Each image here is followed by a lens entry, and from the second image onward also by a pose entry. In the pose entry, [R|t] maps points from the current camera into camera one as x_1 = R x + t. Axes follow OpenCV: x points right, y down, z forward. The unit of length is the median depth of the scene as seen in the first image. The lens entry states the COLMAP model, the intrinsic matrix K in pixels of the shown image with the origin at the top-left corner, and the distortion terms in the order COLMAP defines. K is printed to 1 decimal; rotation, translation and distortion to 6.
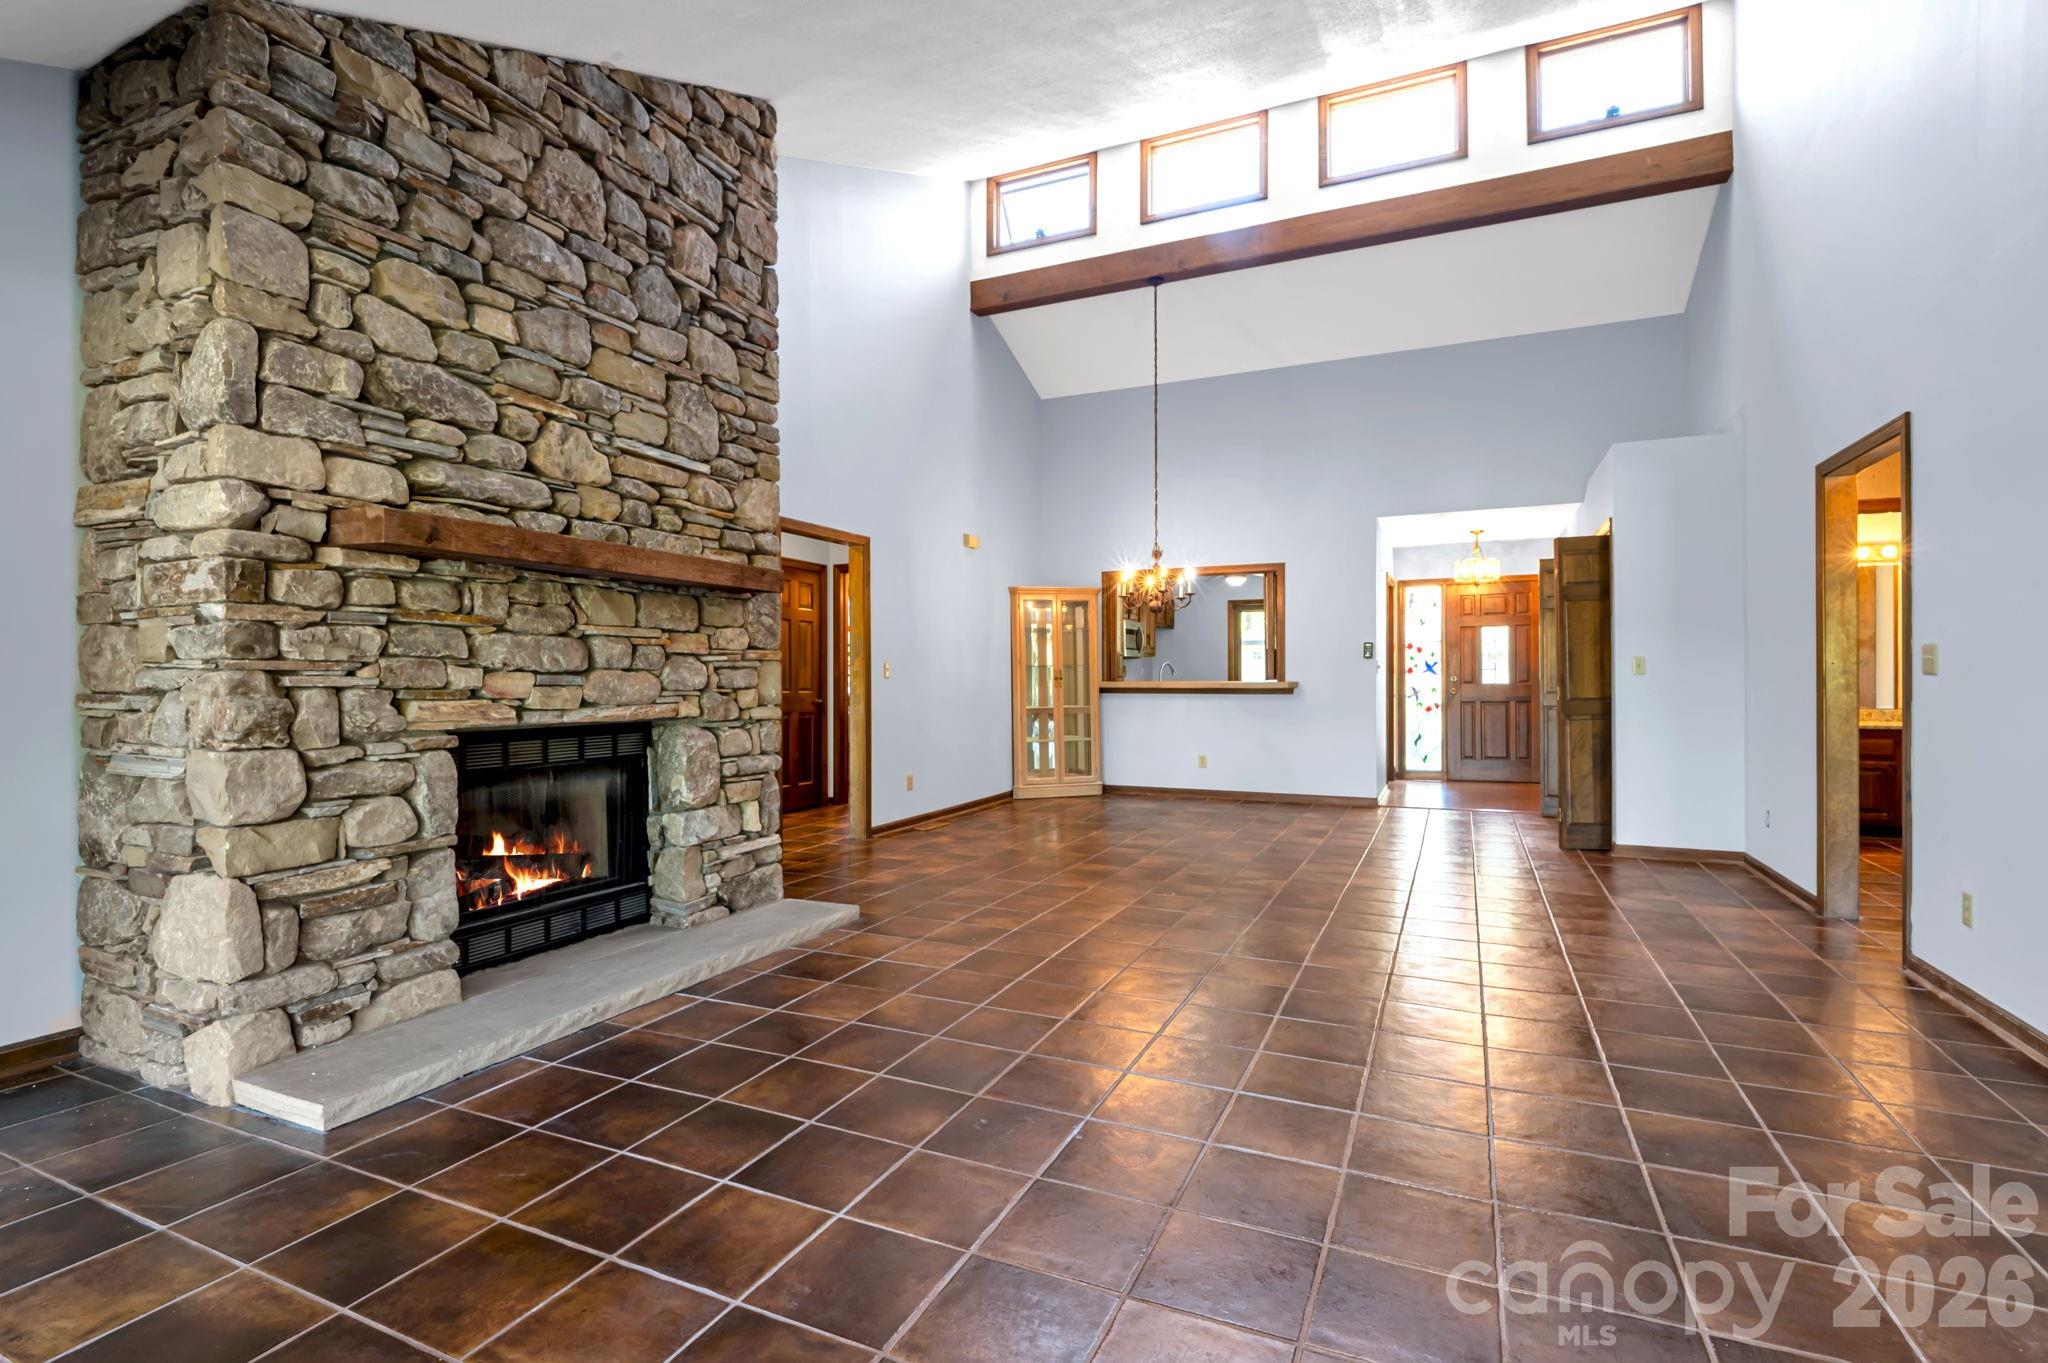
lens RADIAL K [[959.8, 0, 1030.1], [0, 959.8, 680.5], [0, 0, 1]] dist [0.002557, 0.000196]
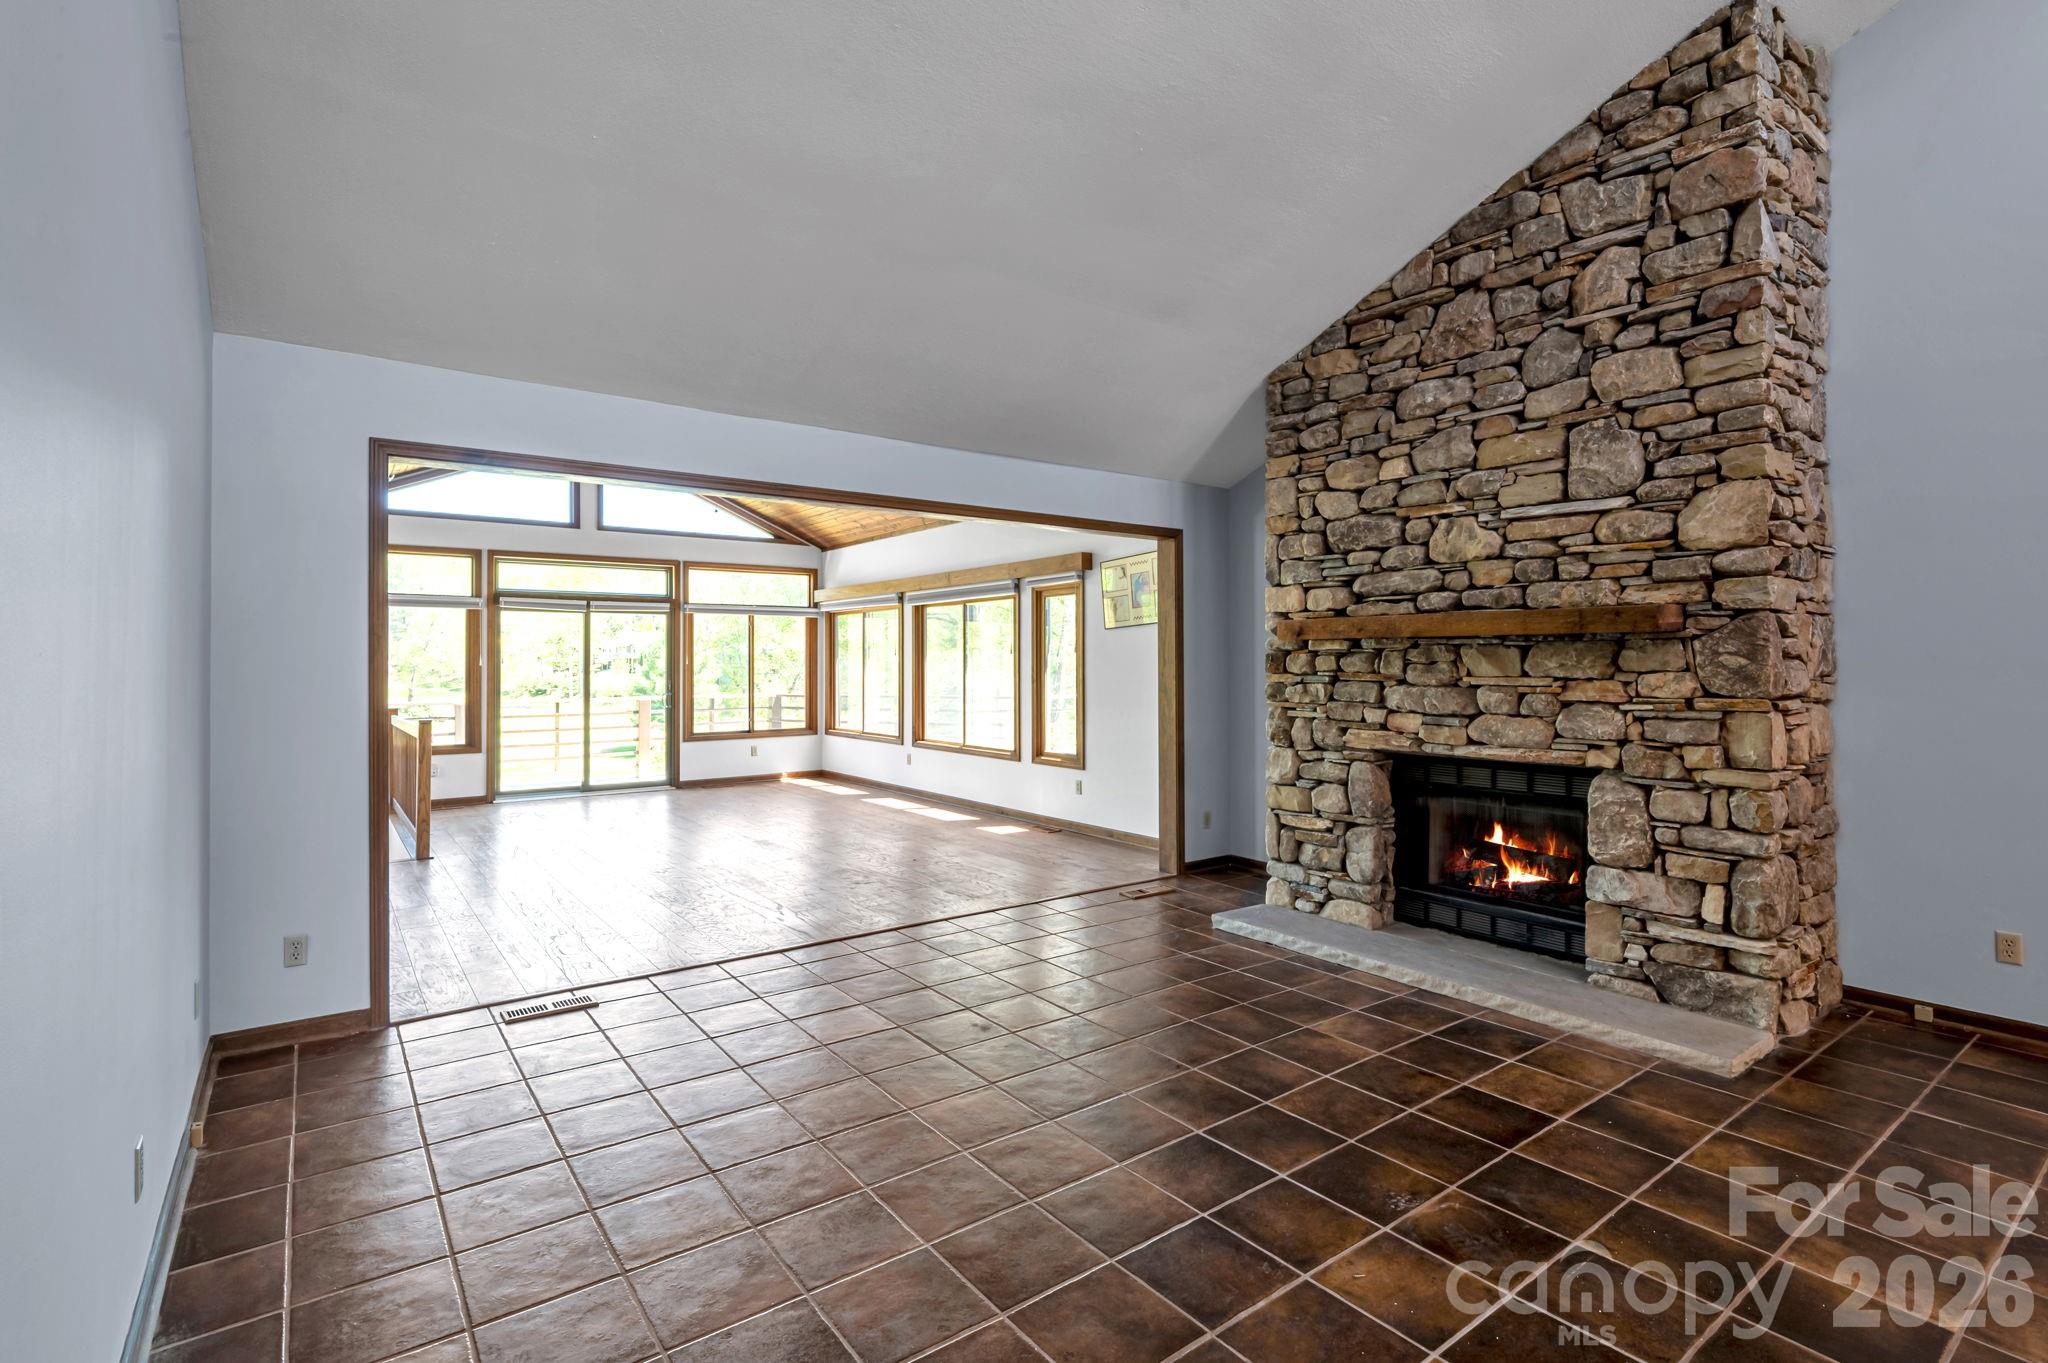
lens RADIAL K [[959.8, 0, 999.2], [0, 959.8, 647.5], [0, 0, 1]] dist [0.002557, 0.000196]
pose [[-0.497012, -0.005021, -0.867729, 0.885465], [0.005685, 0.999943, -0.009042, -0.087518], [0.867725, -0.009427, -0.496955, 1.088200]]
